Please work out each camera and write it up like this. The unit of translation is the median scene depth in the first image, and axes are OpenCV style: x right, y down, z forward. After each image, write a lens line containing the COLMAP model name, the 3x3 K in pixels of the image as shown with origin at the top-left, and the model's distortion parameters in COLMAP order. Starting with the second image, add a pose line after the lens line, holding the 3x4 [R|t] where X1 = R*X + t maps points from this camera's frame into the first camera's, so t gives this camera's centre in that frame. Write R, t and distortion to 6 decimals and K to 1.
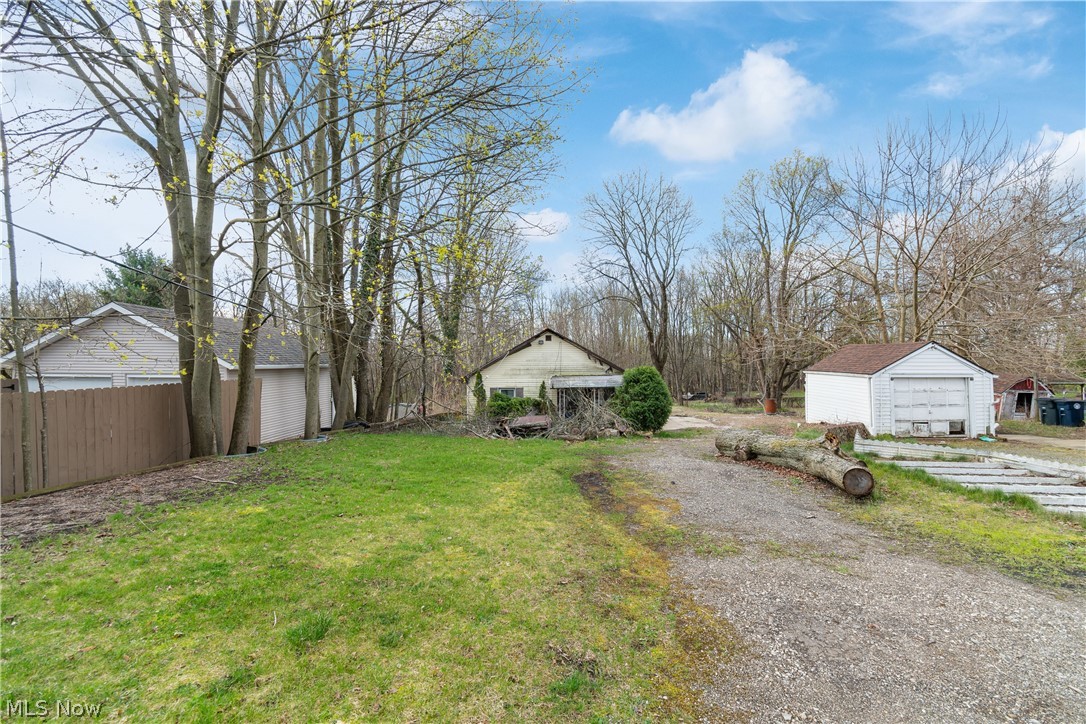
lens RADIAL K [[492.5, 0, 544.3], [0, 492.5, 355.7], [0, 0, 1]] dist [-0.000108, -0.000061]
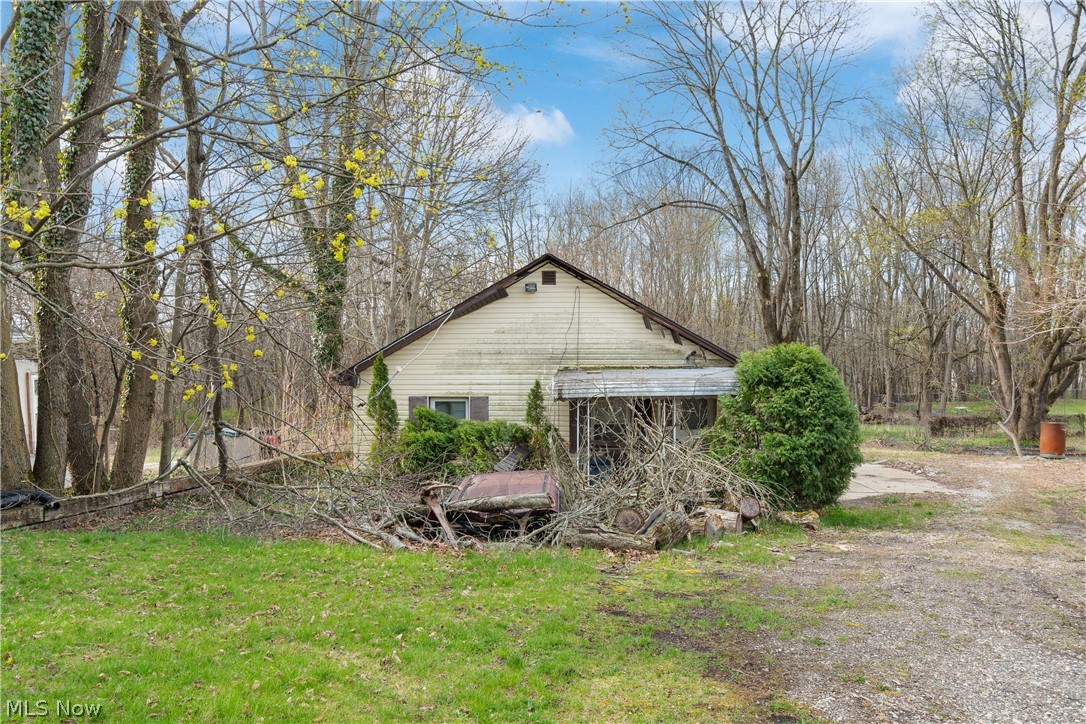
lens RADIAL K [[948.6, 0, 545.2], [0, 948.6, 361.7], [0, 0, 1]] dist [-0.001106, 0.002040]
pose [[0.999929, 0.003225, 0.011505, -0.004549], [-0.003584, 0.999504, 0.031298, 0.011240], [-0.011399, -0.031337, 0.999444, 0.226413]]
